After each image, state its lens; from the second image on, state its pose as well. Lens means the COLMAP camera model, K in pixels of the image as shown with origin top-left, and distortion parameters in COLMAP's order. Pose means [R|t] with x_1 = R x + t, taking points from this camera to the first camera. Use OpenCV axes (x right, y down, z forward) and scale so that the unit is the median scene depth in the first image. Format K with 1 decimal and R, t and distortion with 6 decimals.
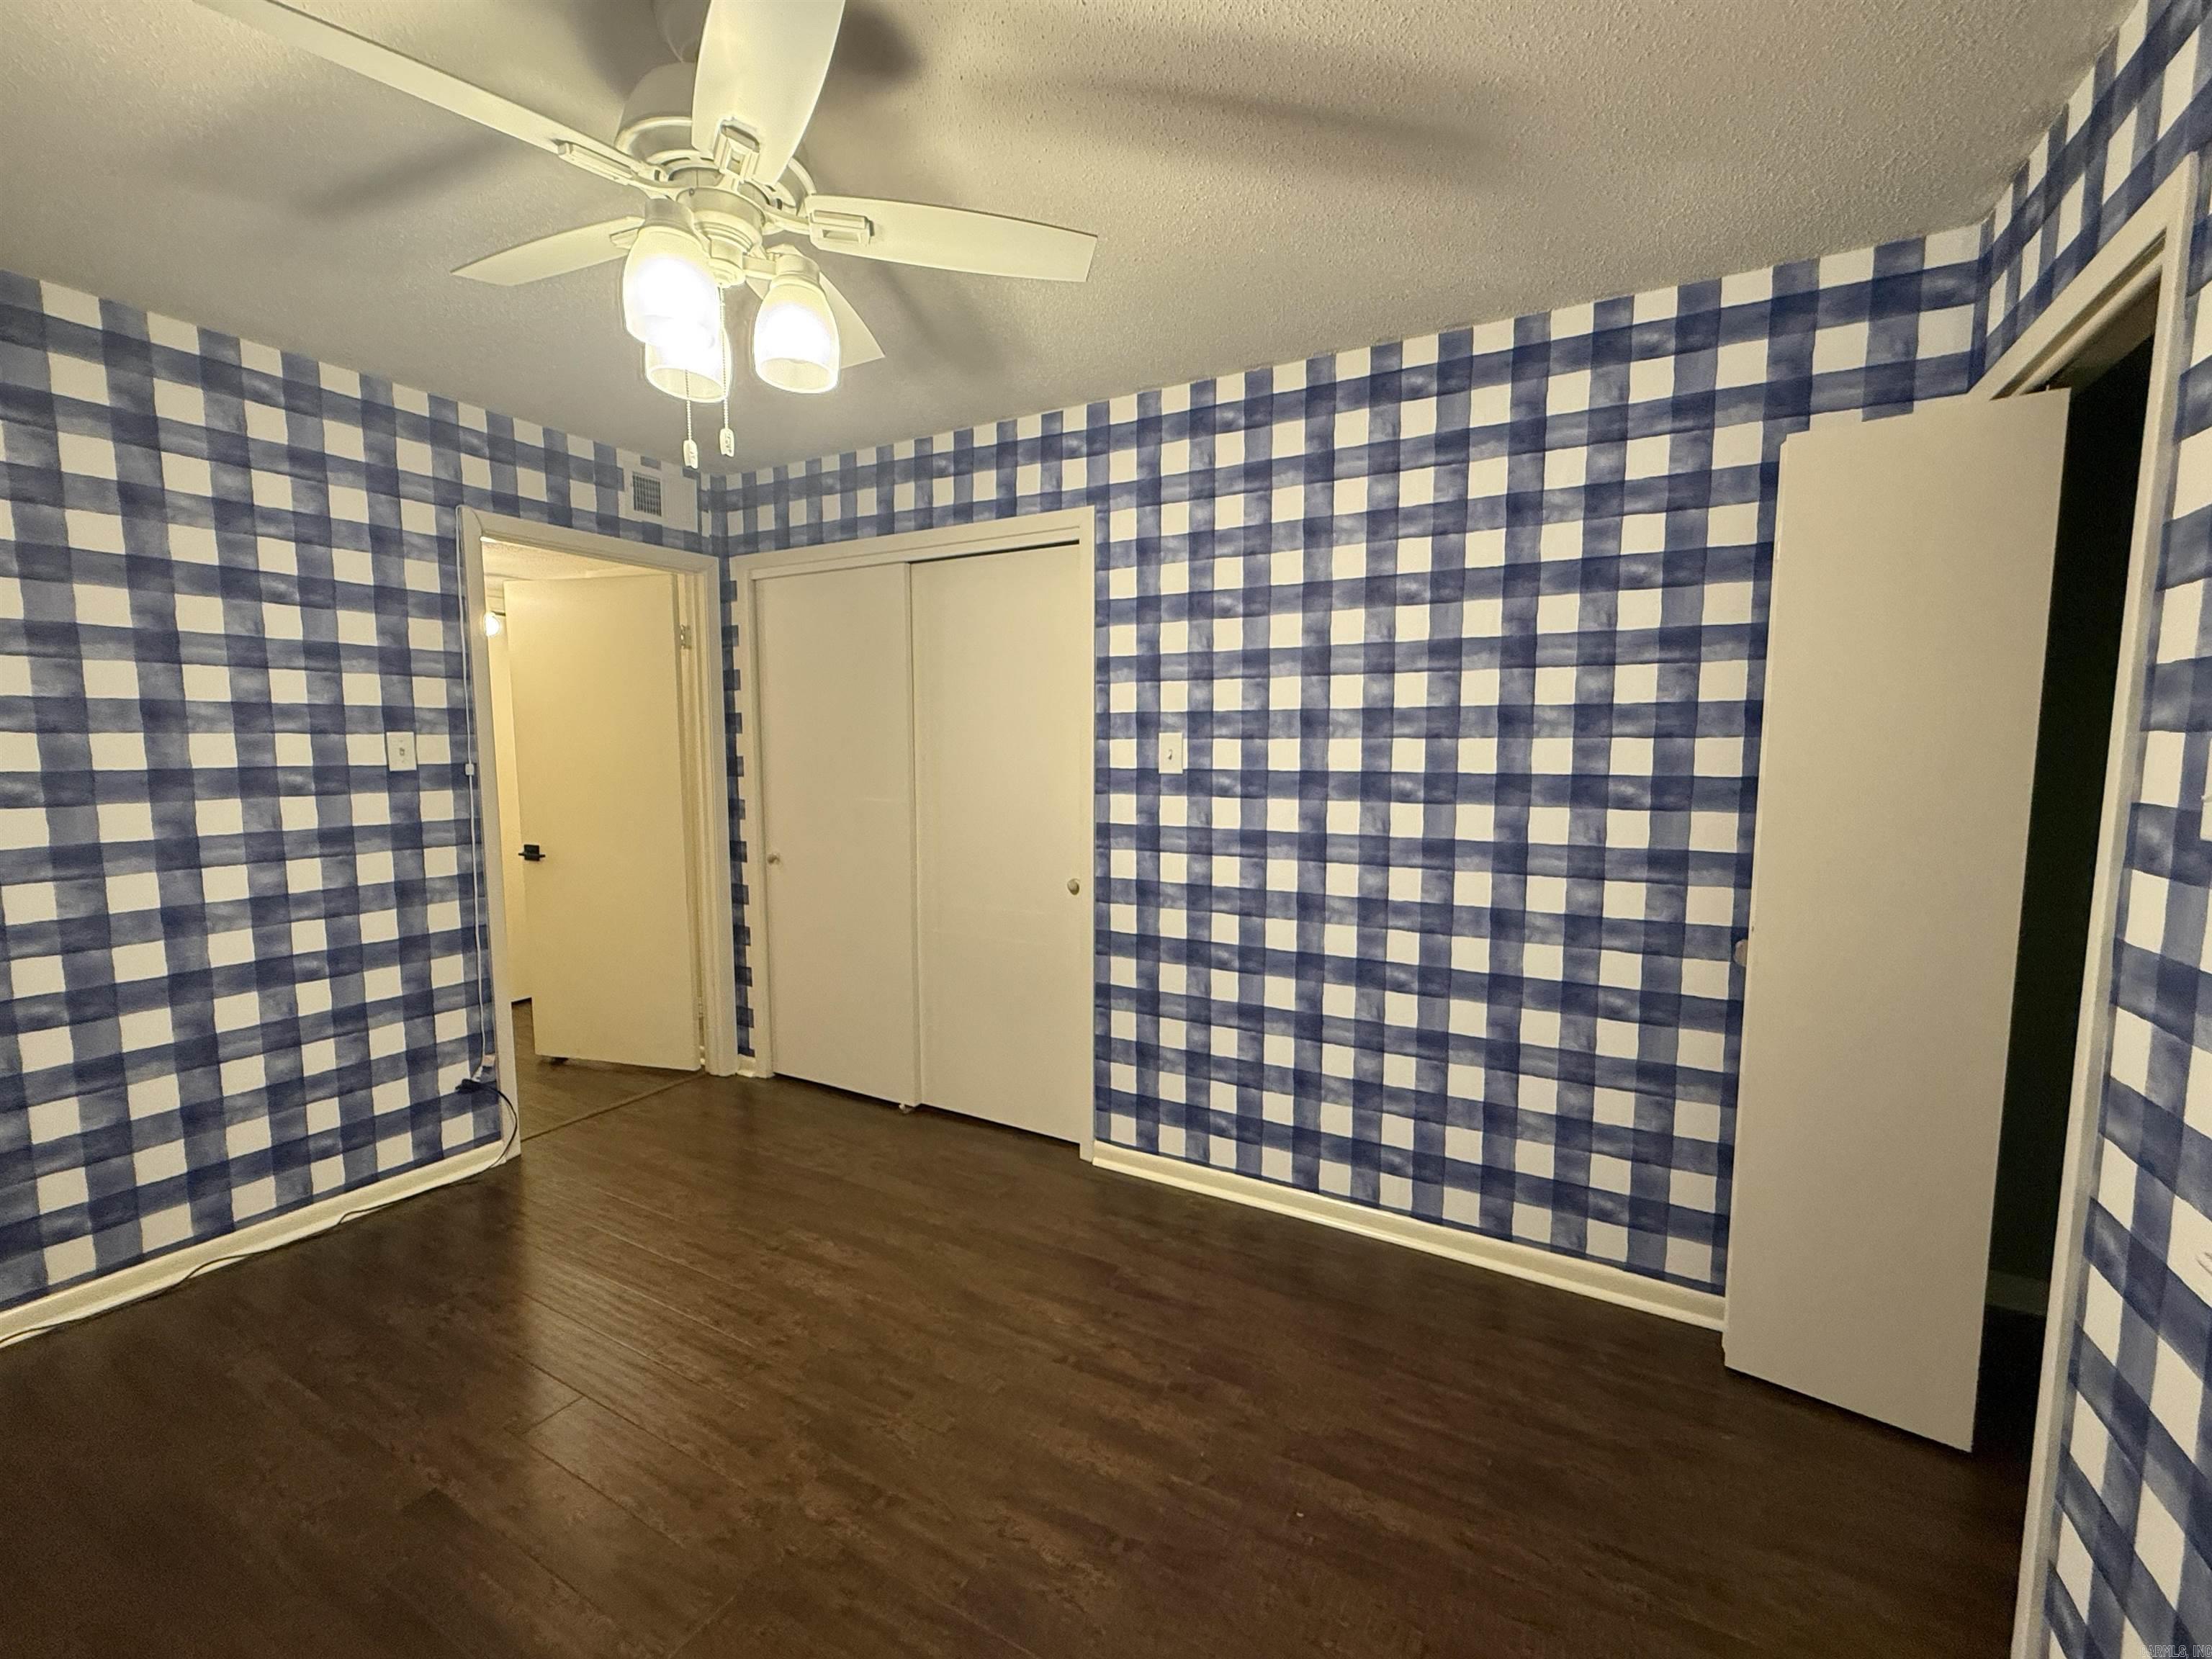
lens RADIAL K [[883.7, 0, 1111.6], [0, 883.7, 843.5], [0, 0, 1]] dist [0.000220, -0.000115]
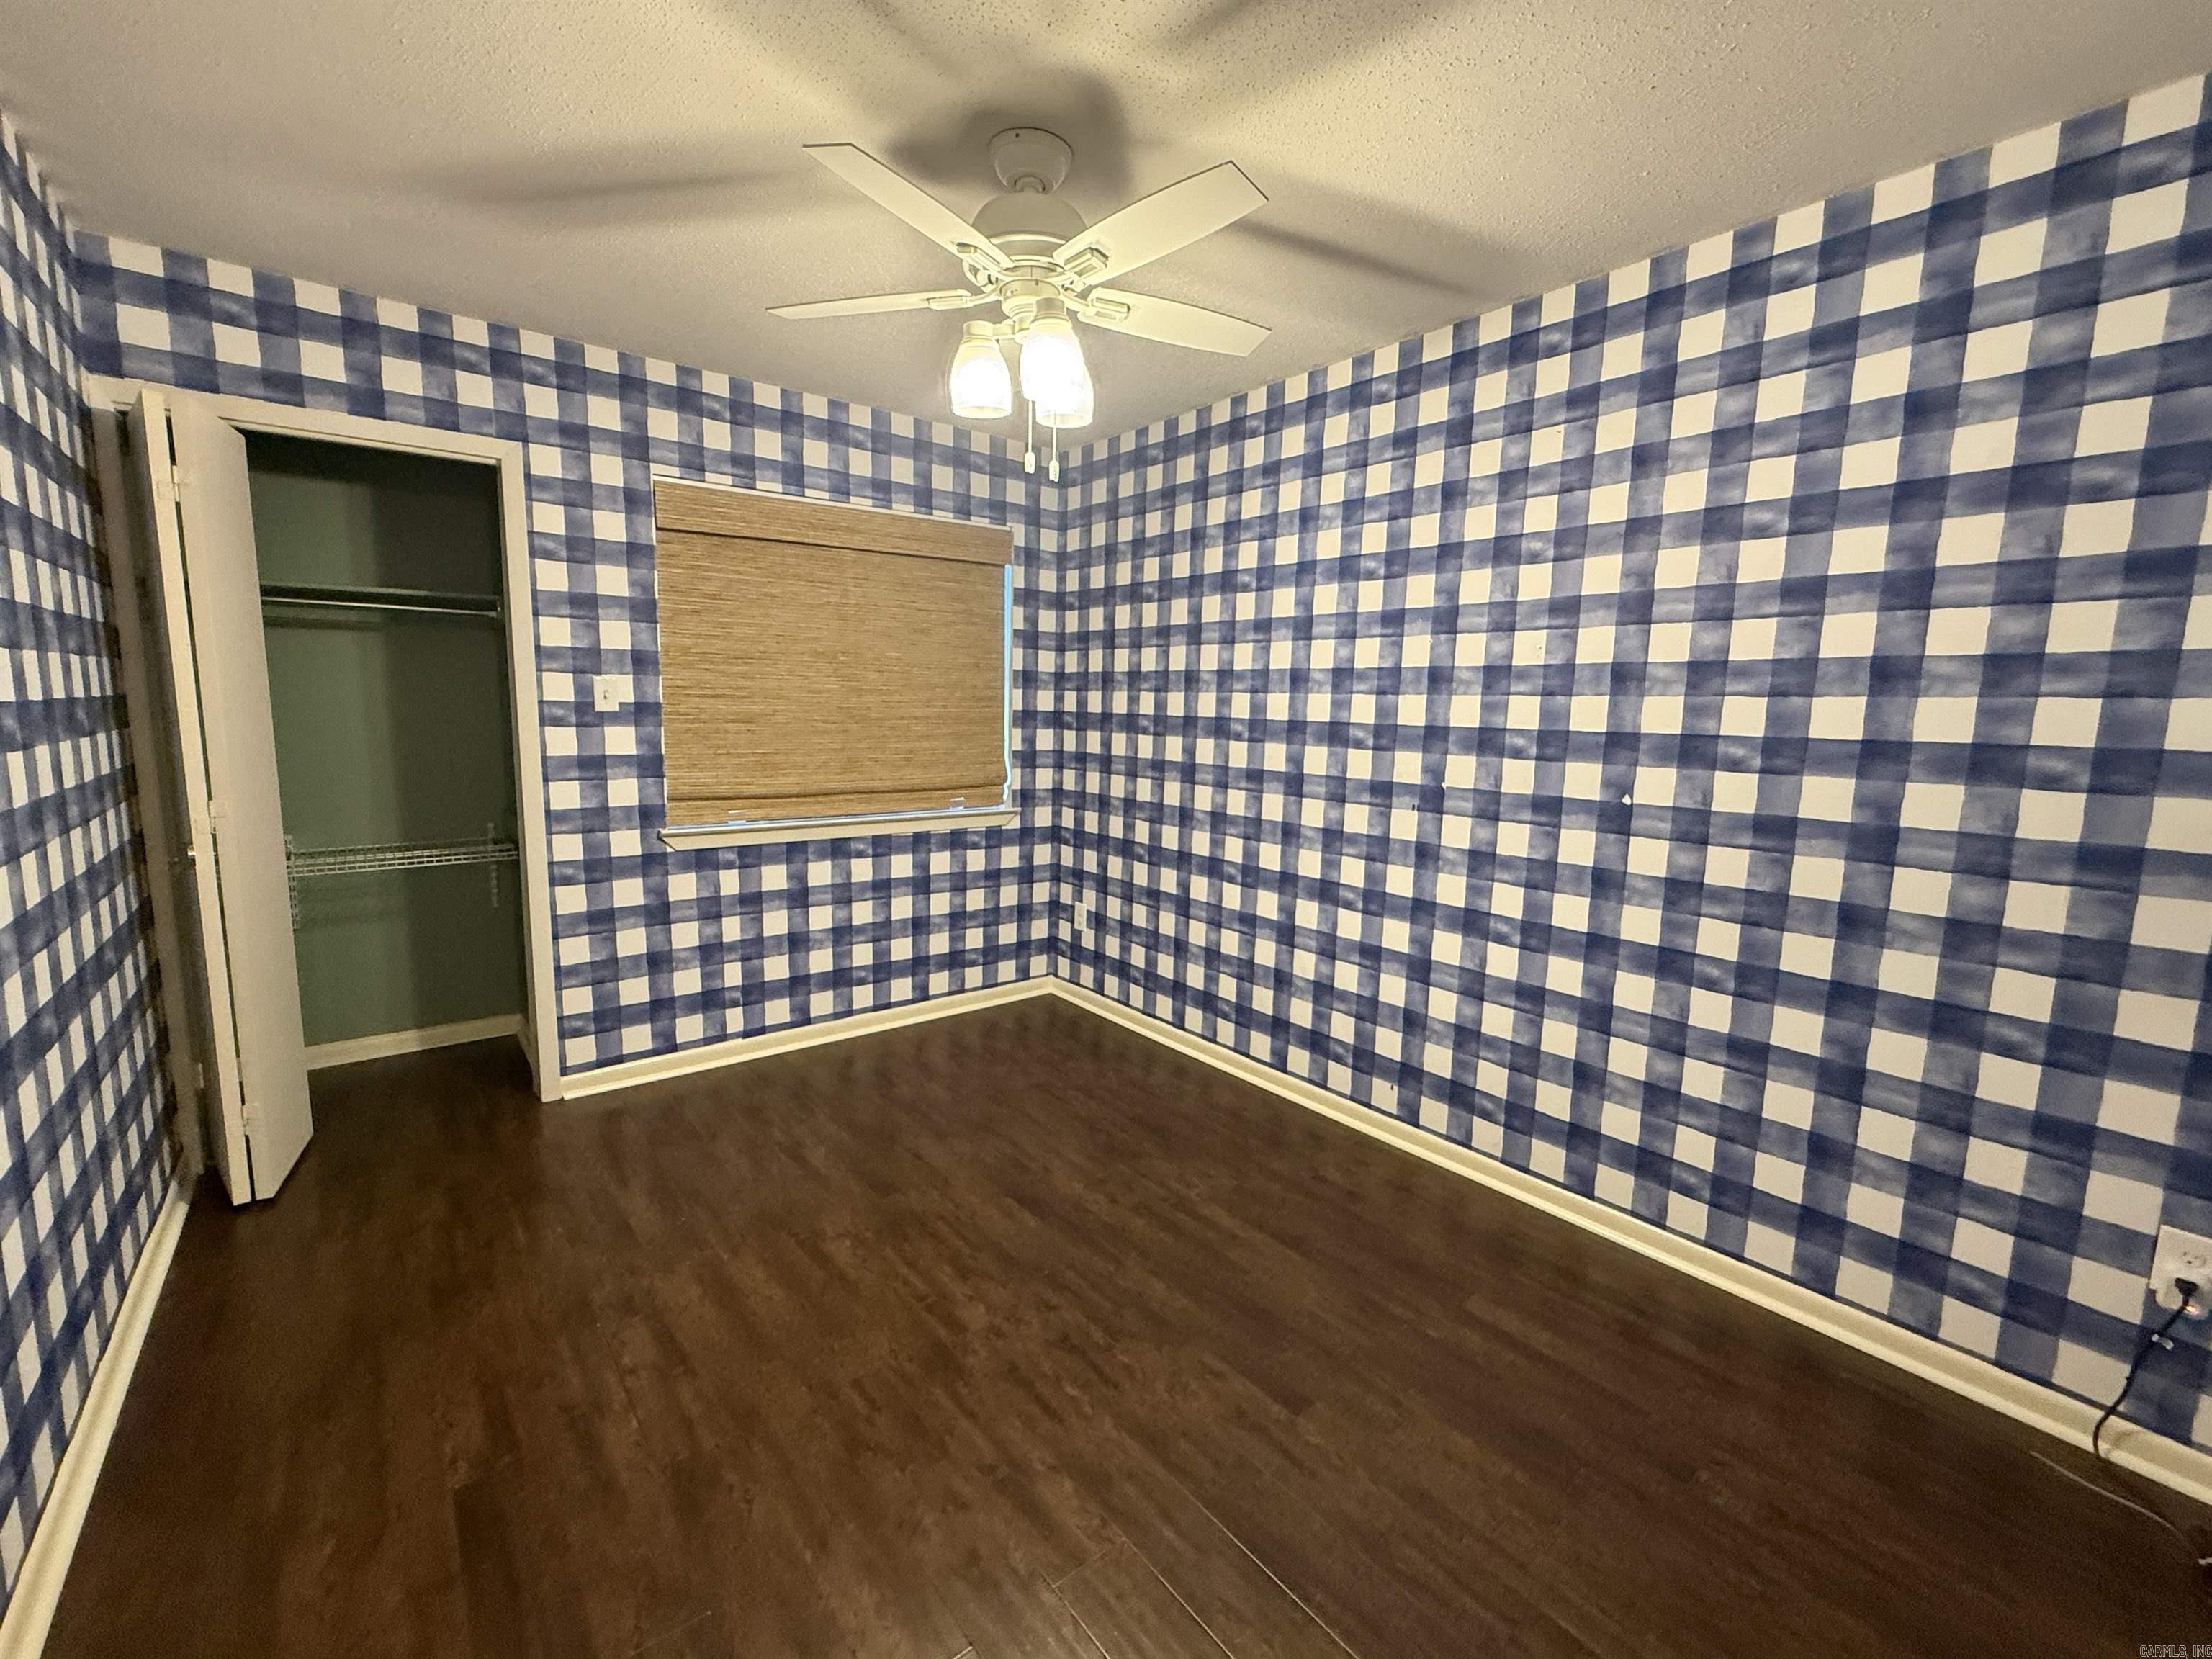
lens RADIAL K [[933.1, 0, 1107.7], [0, 933.1, 826.9], [0, 0, 1]] dist [-0.000147, 0.000660]
pose [[0.915803, 0.063008, -0.396654, 0.155007], [-0.053541, 0.997955, 0.034909, 0.009292], [0.398043, -0.010732, 0.917304, -0.081814]]
